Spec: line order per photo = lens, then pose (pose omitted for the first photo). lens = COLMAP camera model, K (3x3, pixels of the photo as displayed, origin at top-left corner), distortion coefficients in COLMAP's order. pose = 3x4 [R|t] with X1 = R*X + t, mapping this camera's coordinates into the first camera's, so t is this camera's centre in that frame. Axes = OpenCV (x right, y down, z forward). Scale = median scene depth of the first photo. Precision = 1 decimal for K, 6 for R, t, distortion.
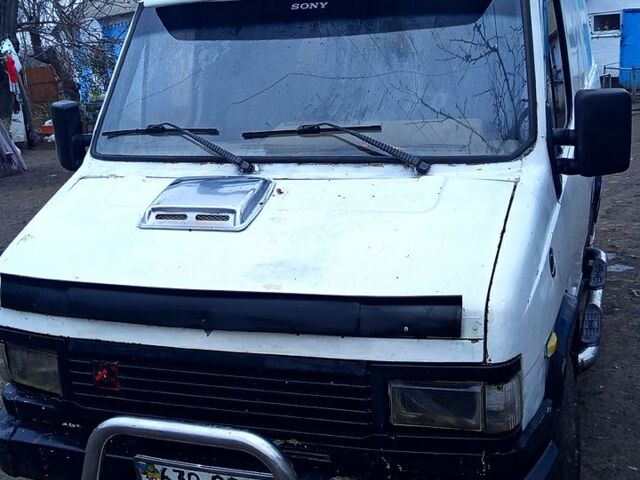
lens RADIAL K [[835.7, 0, 320.0], [0, 835.7, 240.0], [0, 0, 1]] dist [0.191269, -0.484237]
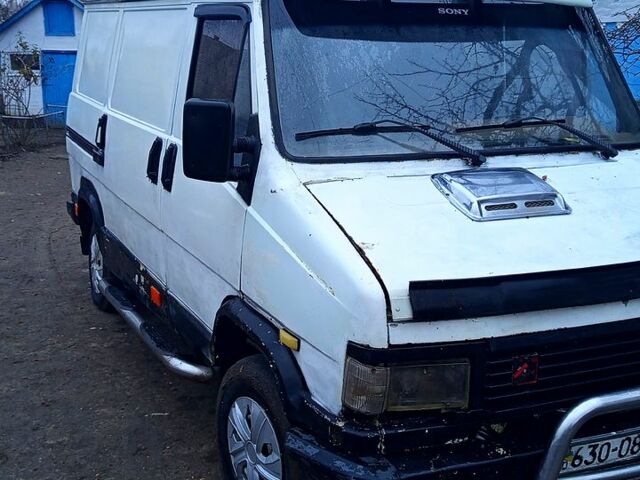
lens RADIAL K [[835.7, 0, 320.0], [0, 835.7, 240.0], [0, 0, 1]] dist [0.191269, -0.484237]
pose [[0.714869, -0.089496, 0.693508, -1.033746], [0.125592, 0.992081, -0.001434, -0.014420], [-0.687887, 0.088124, 0.720448, 0.435105]]
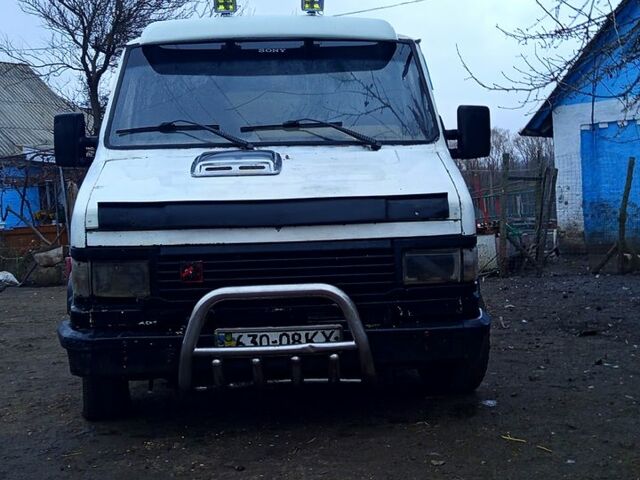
lens RADIAL K [[835.7, 0, 320.0], [0, 835.7, 240.0], [0, 0, 1]] dist [0.191269, -0.484237]
pose [[0.924094, 0.009645, 0.382045, -0.553783], [0.072320, 0.977205, -0.199598, 0.377732], [-0.375261, 0.212077, 0.902332, -0.287309]]
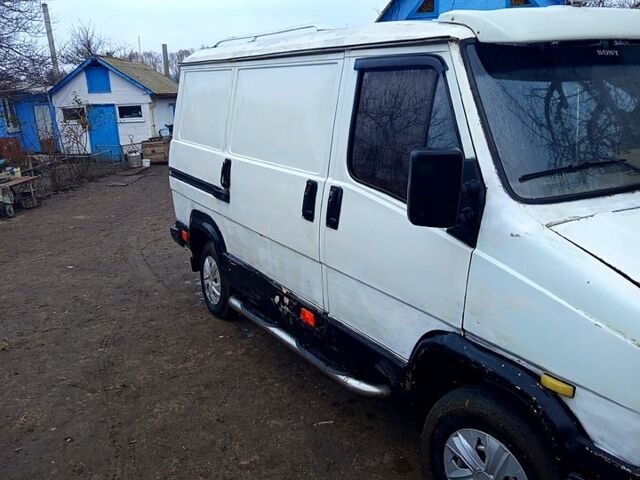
lens RADIAL K [[580.8, 0, 328.4], [0, 580.8, 239.2], [0, 0, 1]] dist [0.102451, -0.149965]
pose [[0.645939, -0.153055, 0.747888, -1.048911], [0.191473, 0.980861, 0.035361, -0.147470], [-0.738986, 0.120360, 0.662882, 0.900255]]
